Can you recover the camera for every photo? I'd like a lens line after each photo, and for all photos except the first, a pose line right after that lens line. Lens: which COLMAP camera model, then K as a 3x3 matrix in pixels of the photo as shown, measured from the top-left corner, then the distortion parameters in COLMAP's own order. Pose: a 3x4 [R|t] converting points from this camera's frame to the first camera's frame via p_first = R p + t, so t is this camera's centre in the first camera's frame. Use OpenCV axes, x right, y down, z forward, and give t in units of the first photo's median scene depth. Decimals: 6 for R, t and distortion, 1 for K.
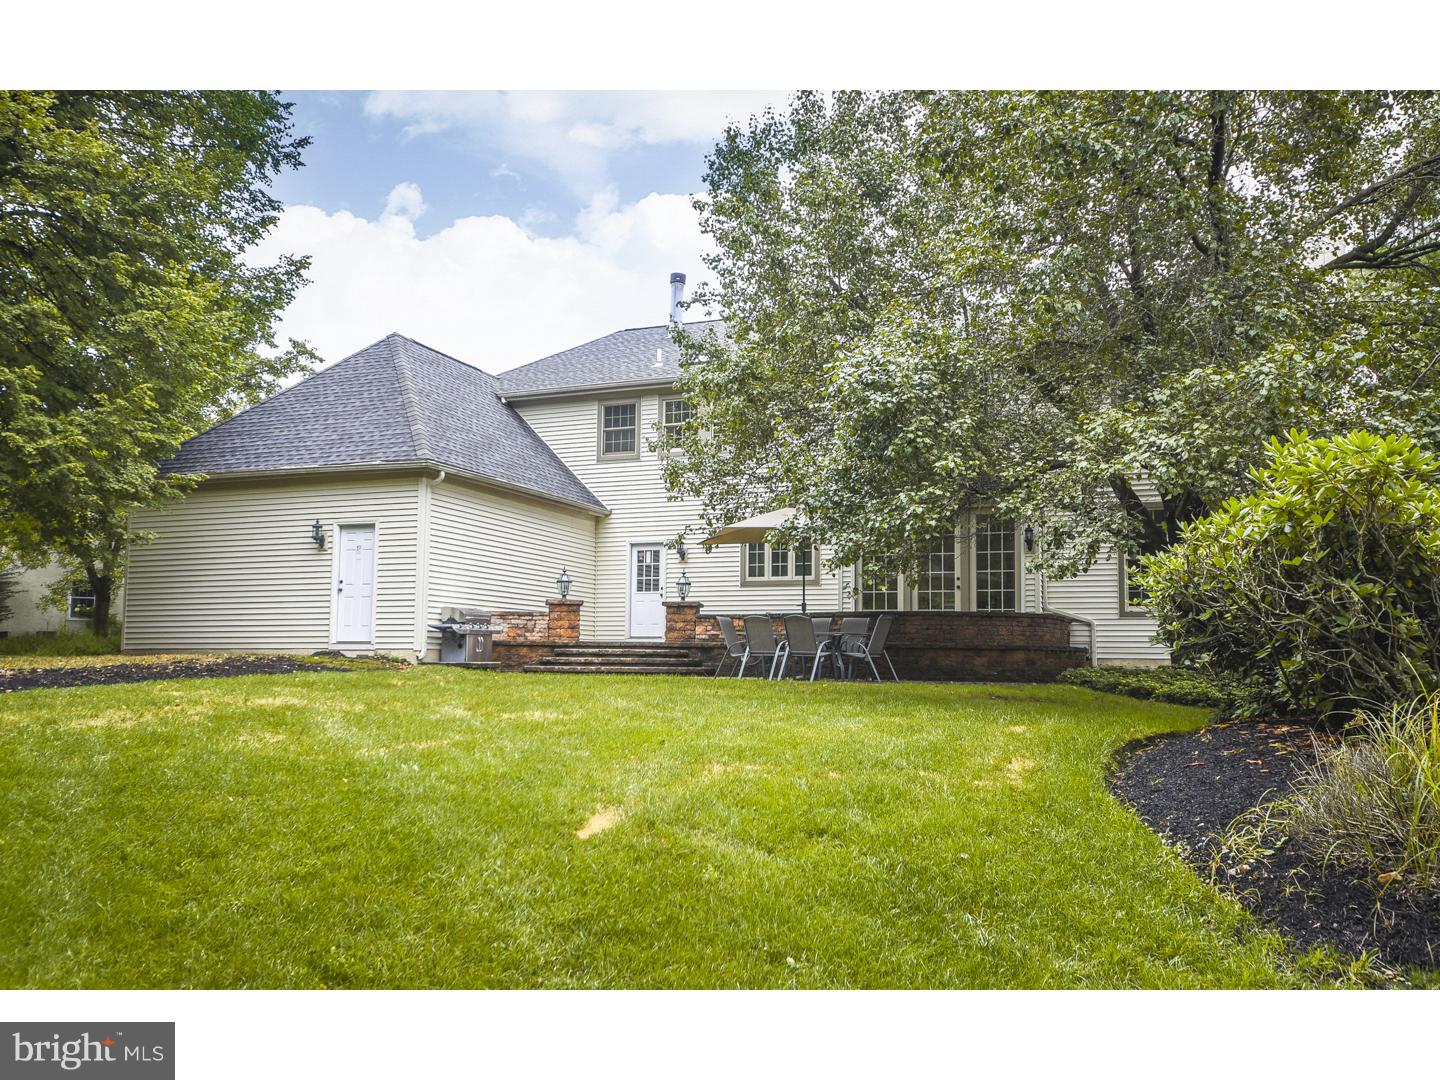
lens RADIAL K [[1076.7, 0, 720.2], [0, 1076.7, 576.5], [0, 0, 1]] dist [0.075643, 0.000536]
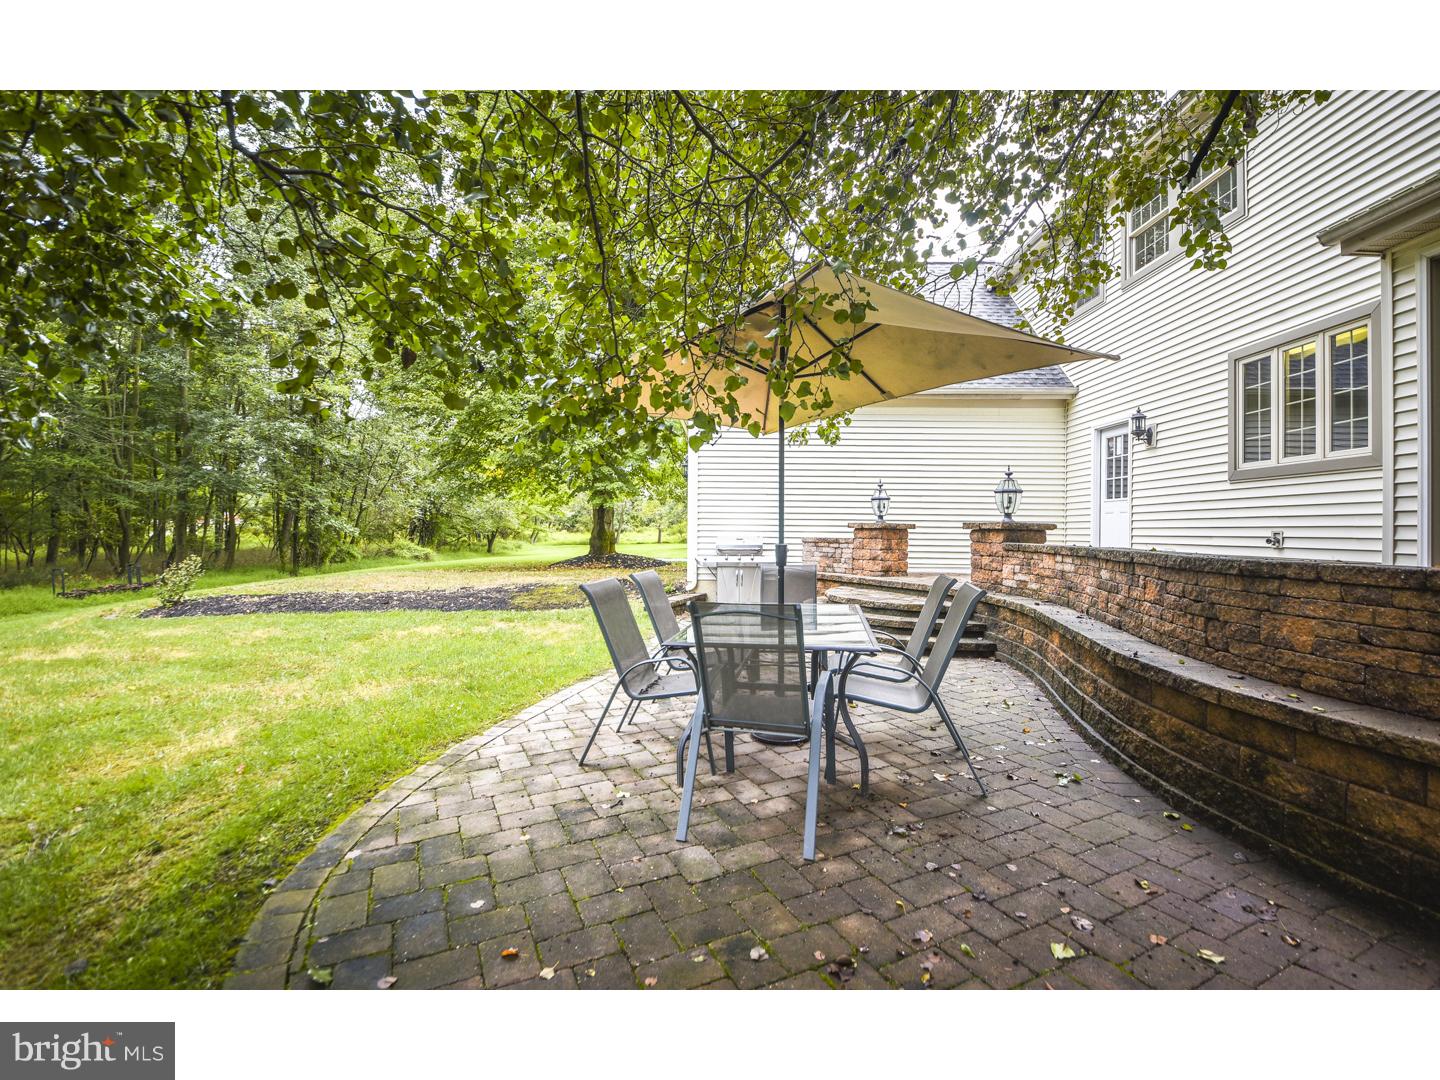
lens RADIAL K [[615.6, 0, 720.0], [0, 615.6, 540.0], [0, 0, 1]] dist [-0.001089, -0.000339]
pose [[0.363240, 0.008634, -0.931656, 0.215452], [0.071153, 0.996780, 0.036978, 0.009036], [0.928975, -0.079722, 0.361456, 0.679825]]
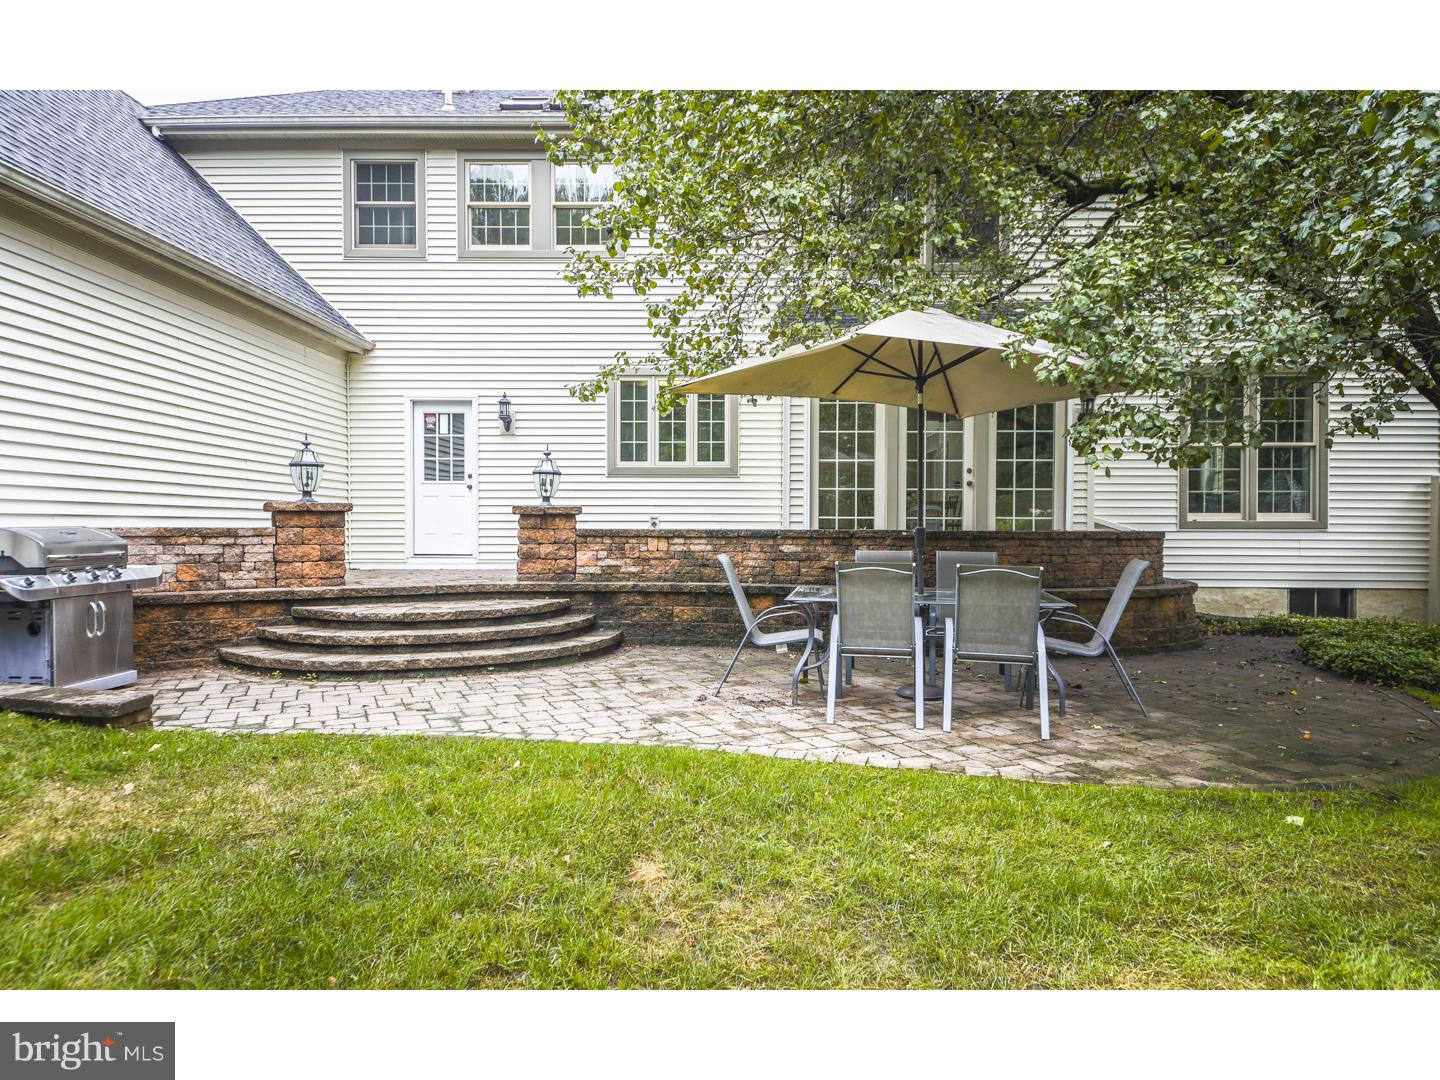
lens RADIAL K [[848.7, 0, 720.0], [0, 848.7, 540.0], [0, 0, 1]] dist [0.058398, -0.054924]
pose [[0.936377, -0.013639, 0.350730, -0.098319], [-0.021410, 0.995165, 0.095860, -0.002536], [-0.350342, -0.097270, 0.931557, 0.525266]]
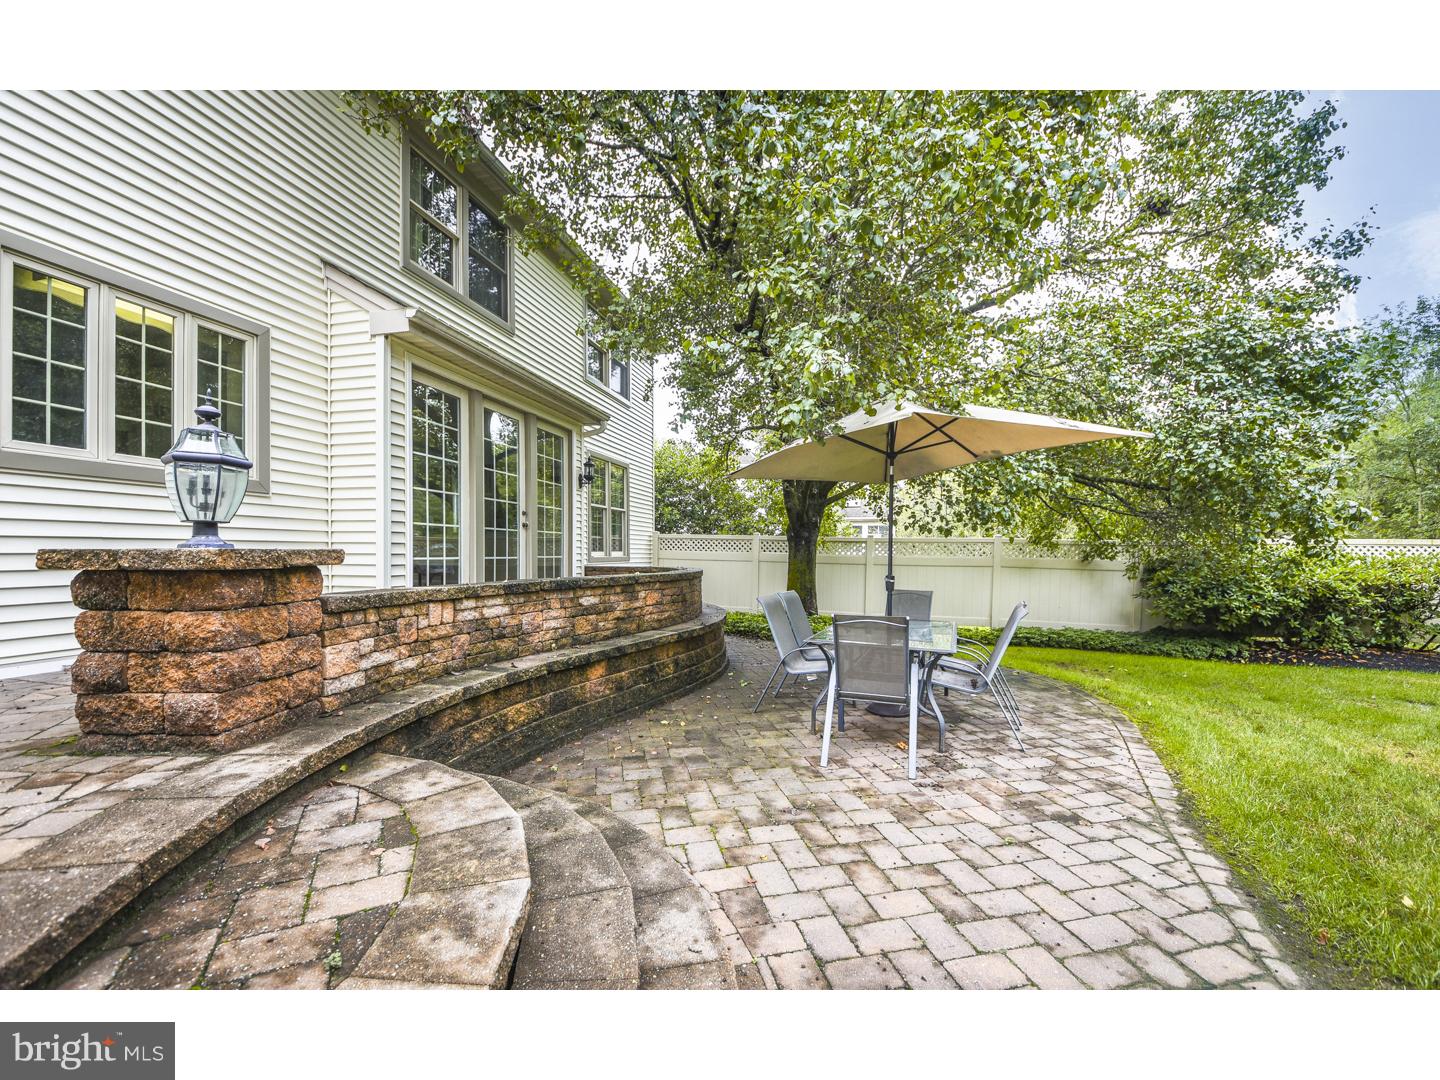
lens RADIAL K [[565.6, 0, 720.0], [0, 565.6, 540.0], [0, 0, 1]] dist [0.001099, 0.000087]
pose [[-0.134313, 0.008292, 0.990904, -0.153042], [-0.083608, 0.996305, -0.019669, 0.014951], [-0.987405, -0.085489, -0.133124, 0.857344]]
